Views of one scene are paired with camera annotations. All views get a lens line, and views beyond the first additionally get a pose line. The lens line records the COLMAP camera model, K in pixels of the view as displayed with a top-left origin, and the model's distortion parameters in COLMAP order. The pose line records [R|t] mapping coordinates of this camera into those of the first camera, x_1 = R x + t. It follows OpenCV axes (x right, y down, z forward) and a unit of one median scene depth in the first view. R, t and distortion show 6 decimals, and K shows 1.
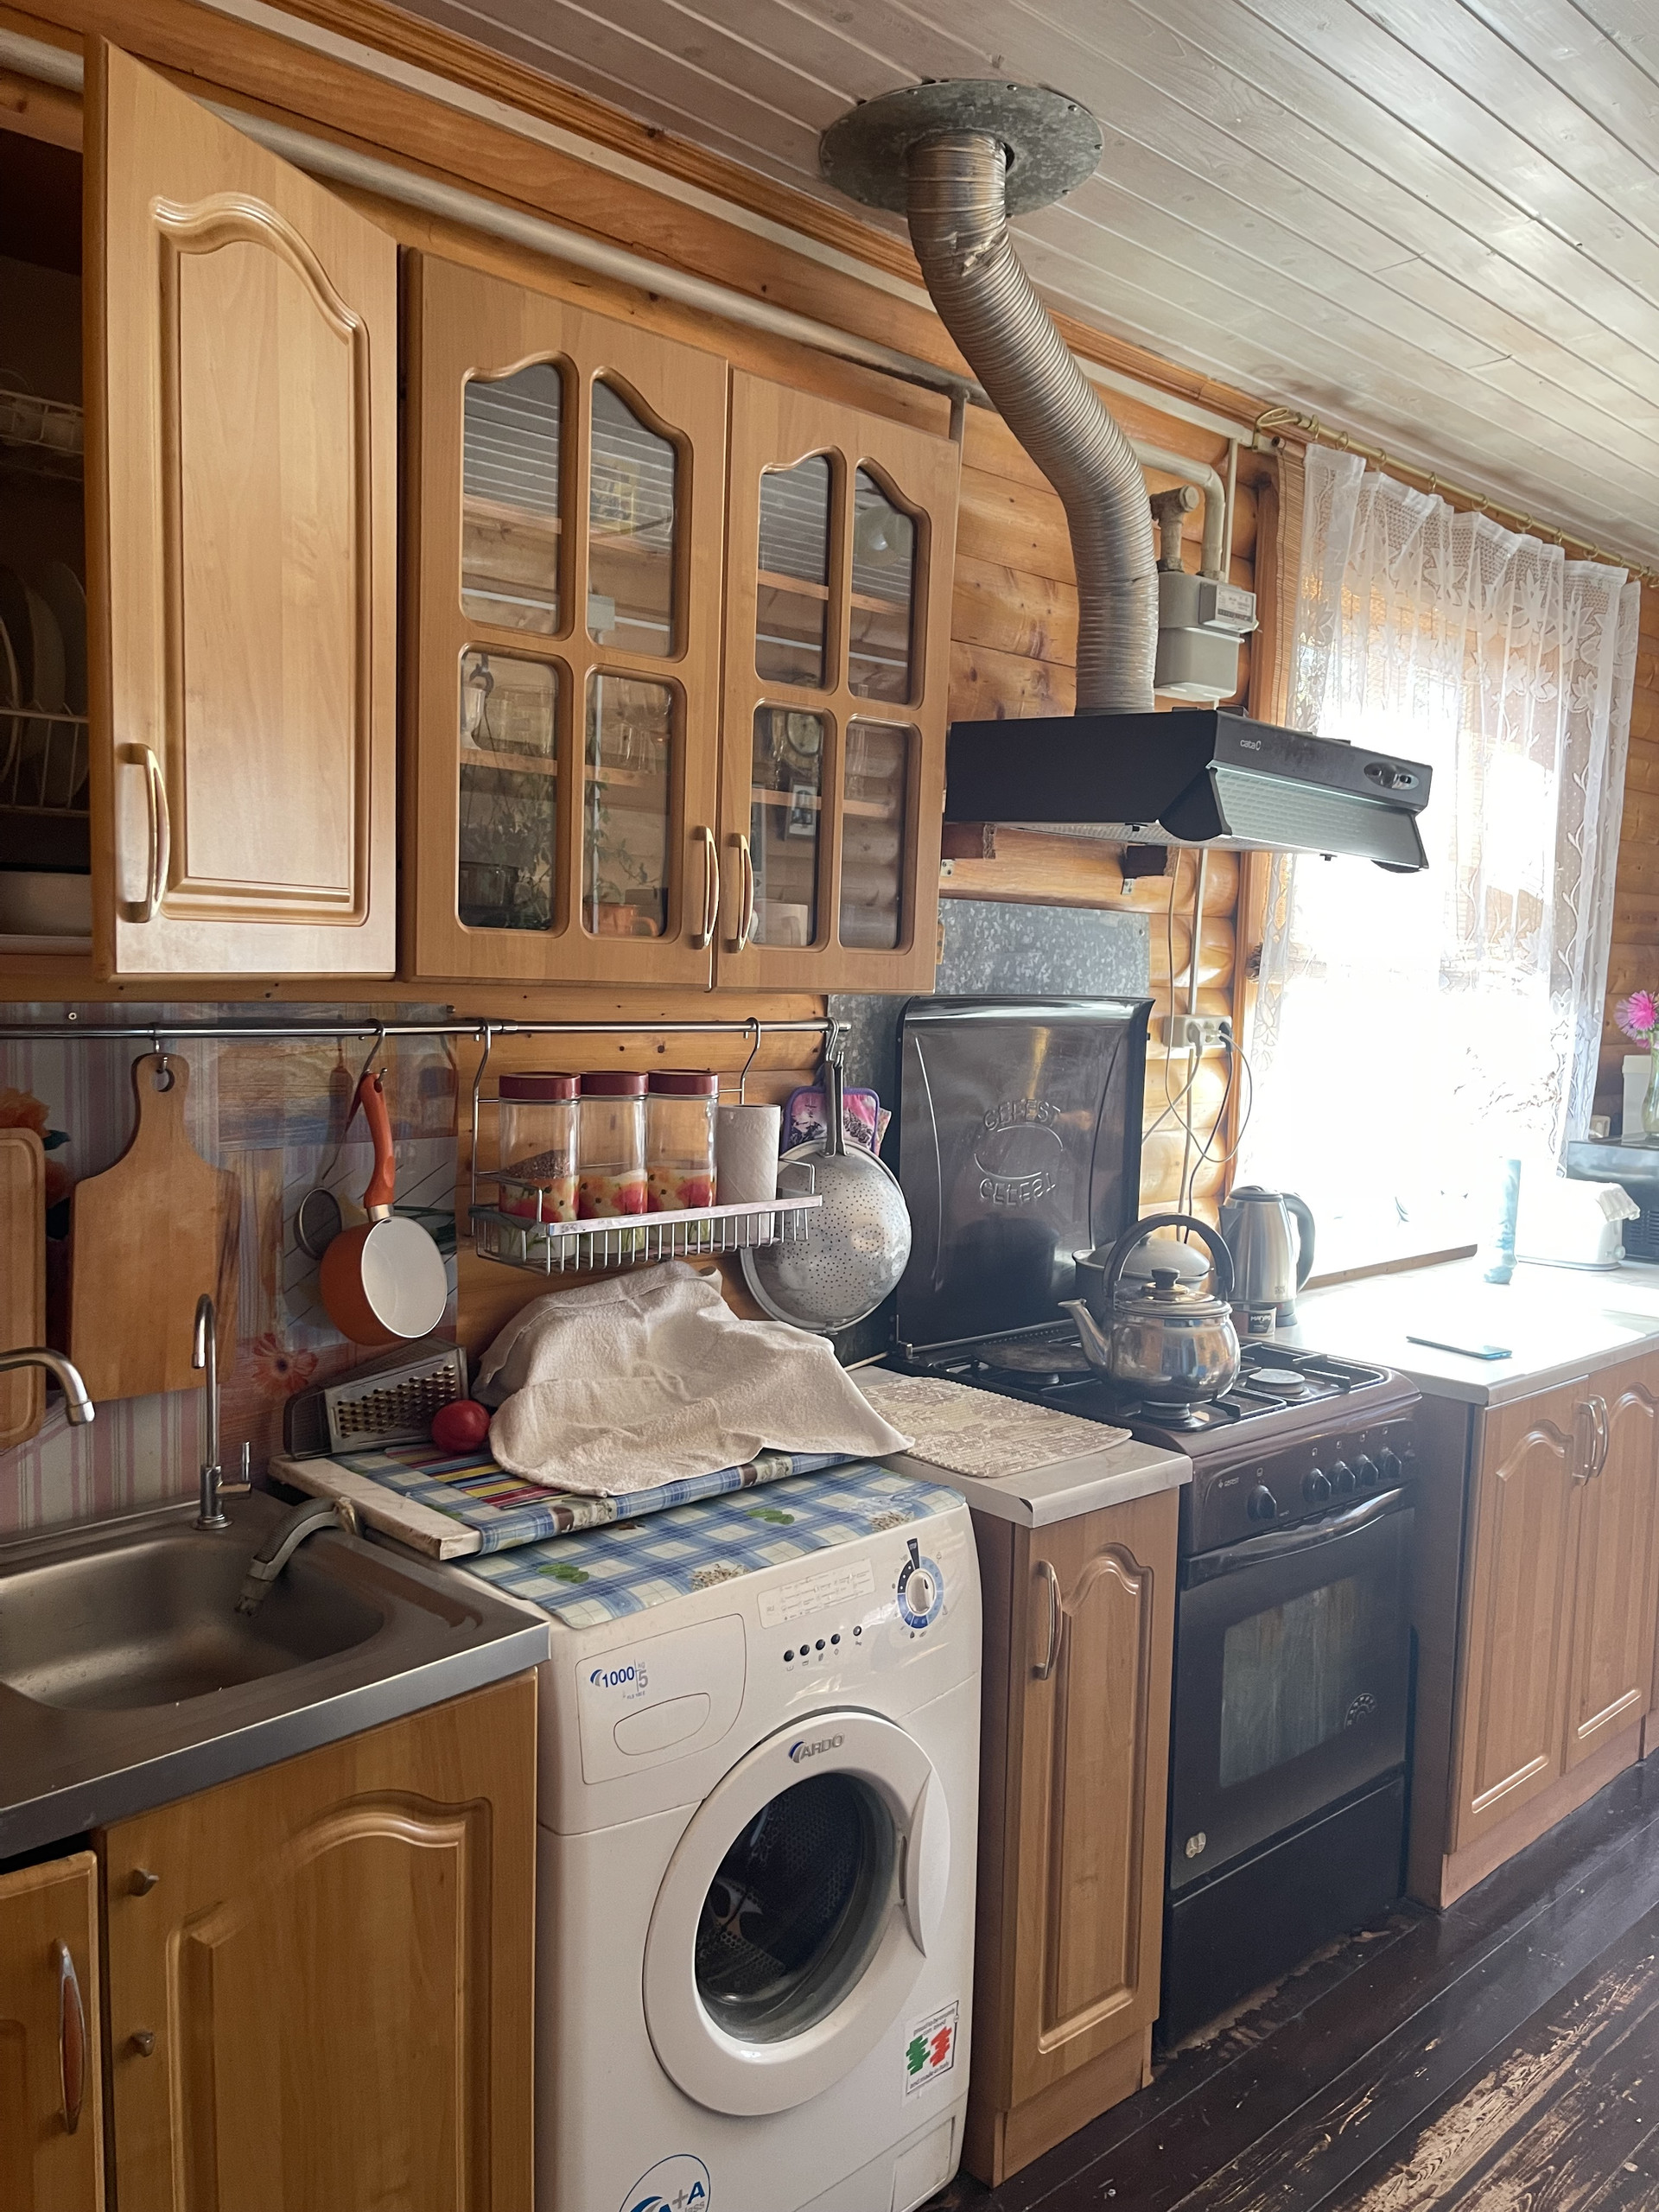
lens RADIAL K [[1671.3, 0, 821.9], [0, 1671.3, 1105.2], [0, 0, 1]] dist [0.064841, -0.094083]
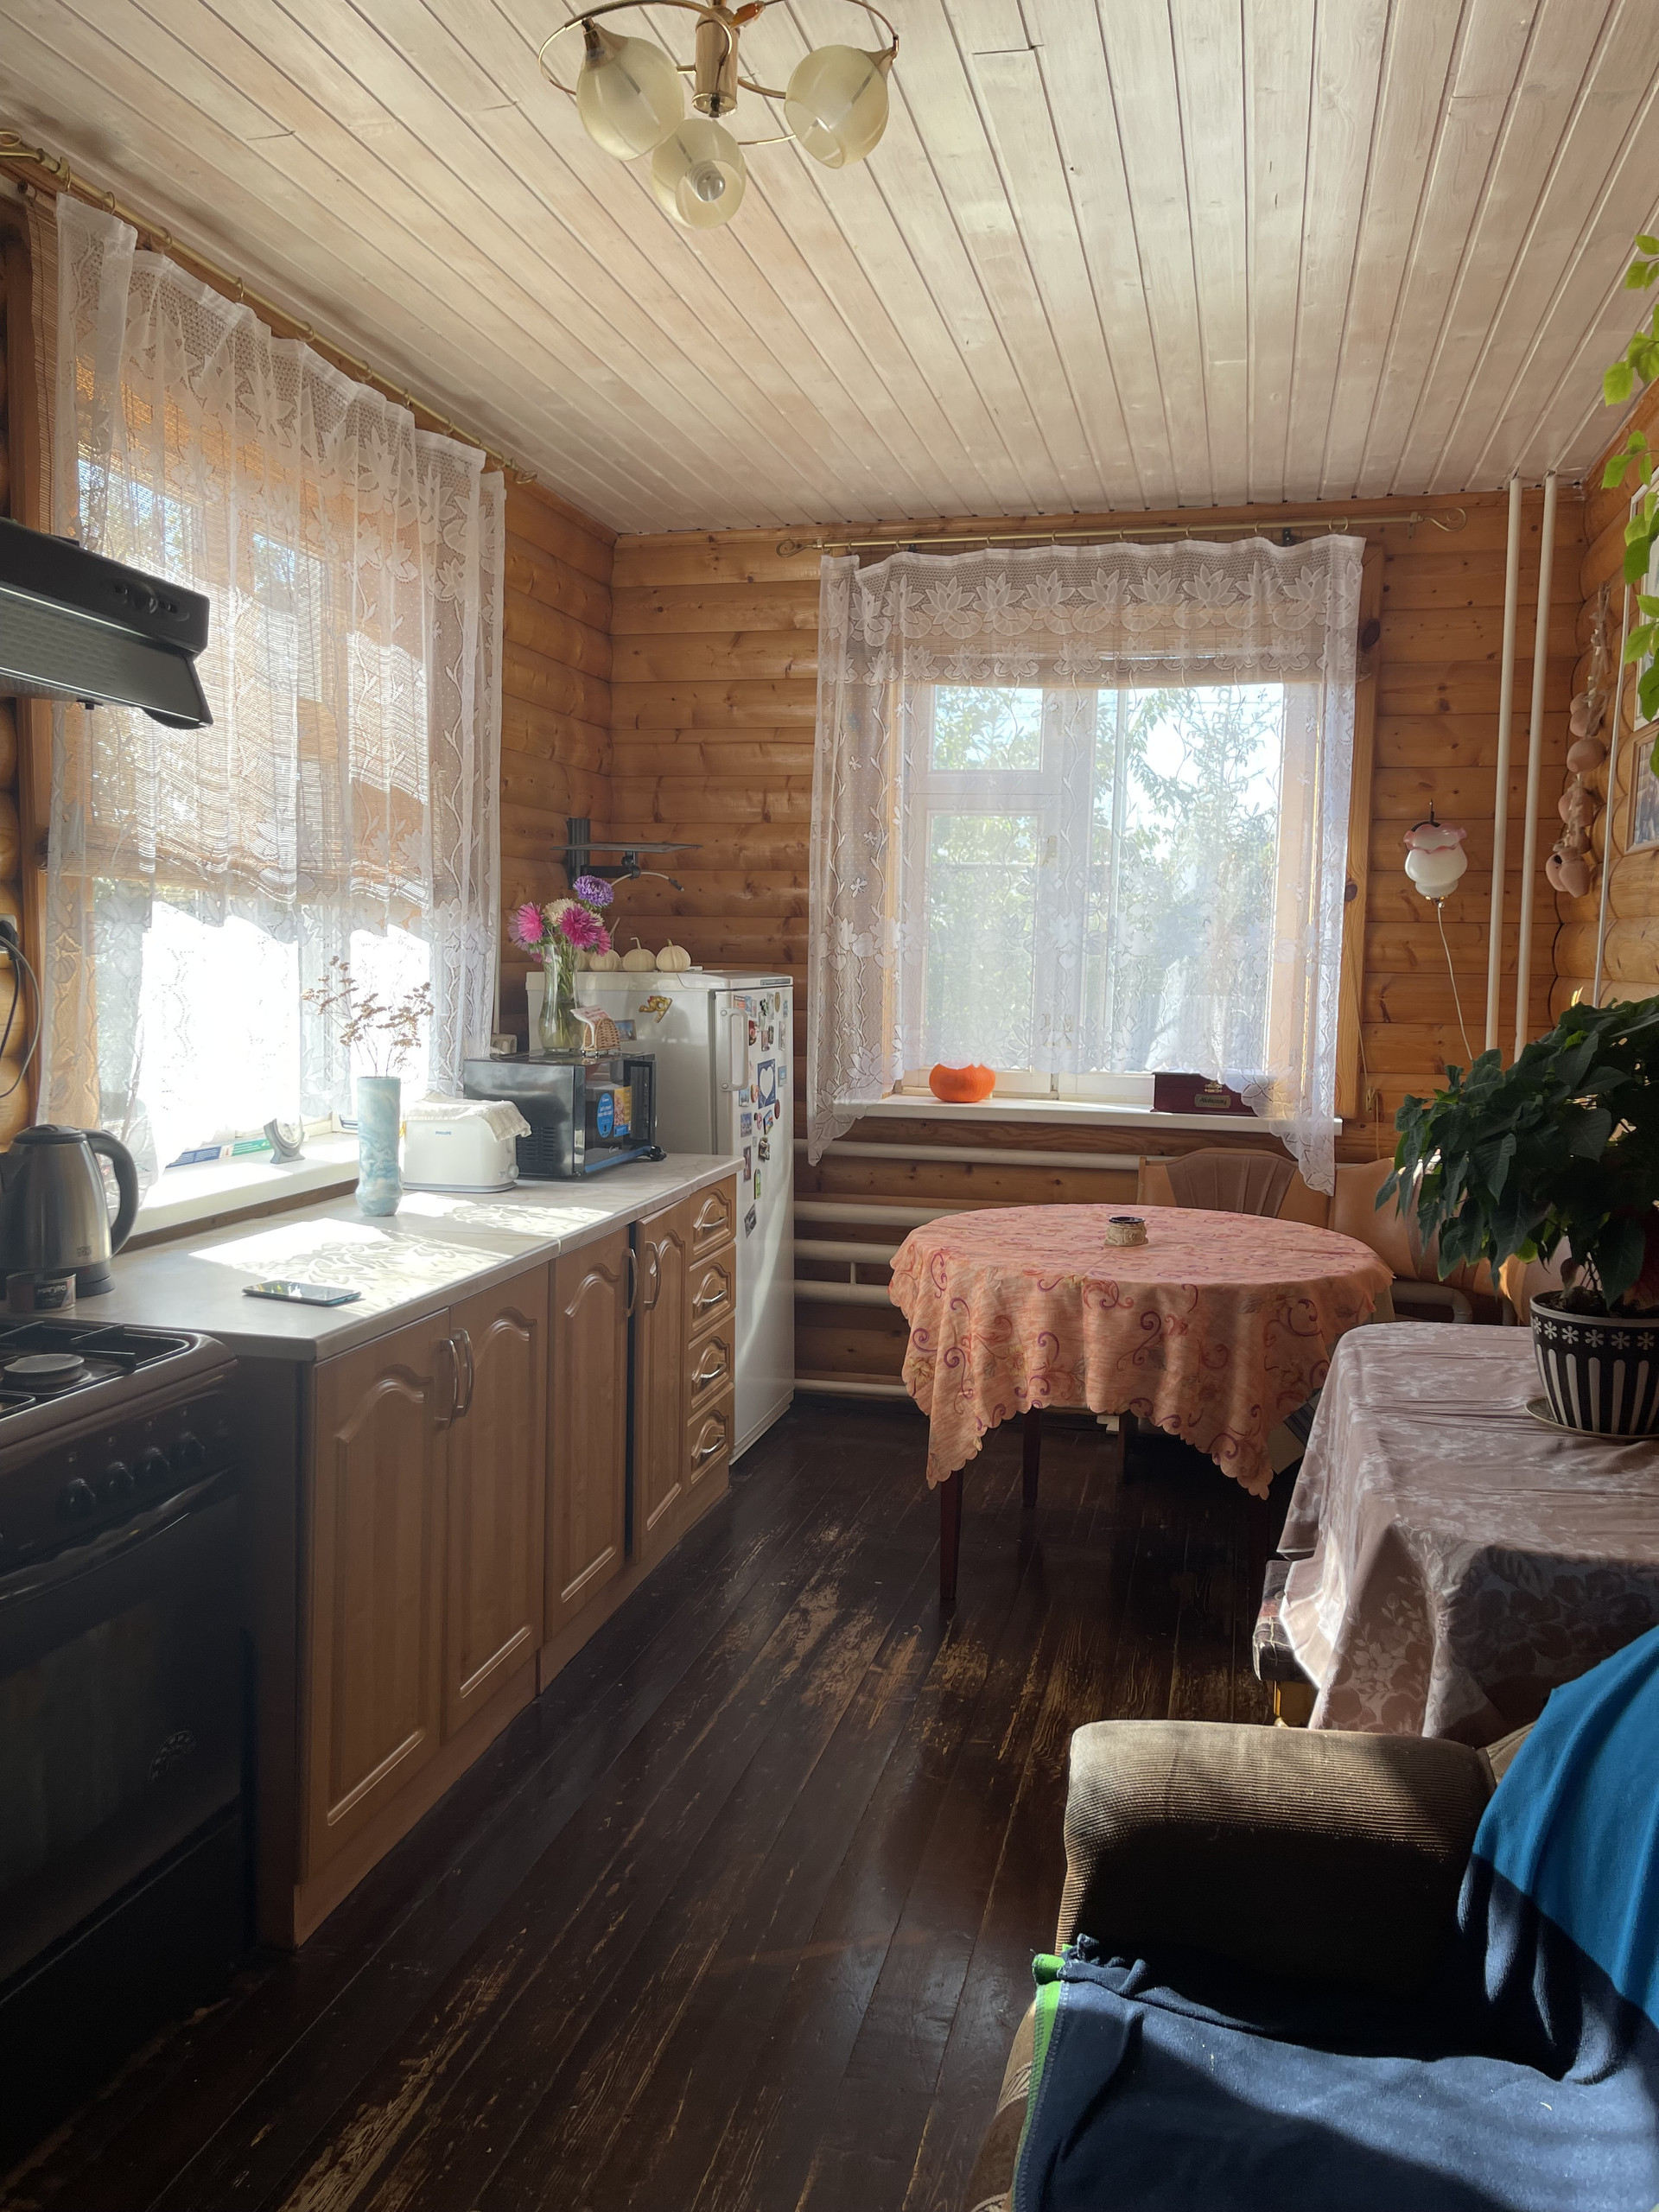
lens RADIAL K [[1671.3, 0, 836.9], [0, 1671.3, 1106.8], [0, 0, 1]] dist [0.064841, -0.094083]
pose [[0.836241, -0.056611, 0.545432, 0.130968], [0.037600, 0.998235, 0.045960, 0.016331], [-0.547071, -0.017925, 0.836894, 0.117928]]
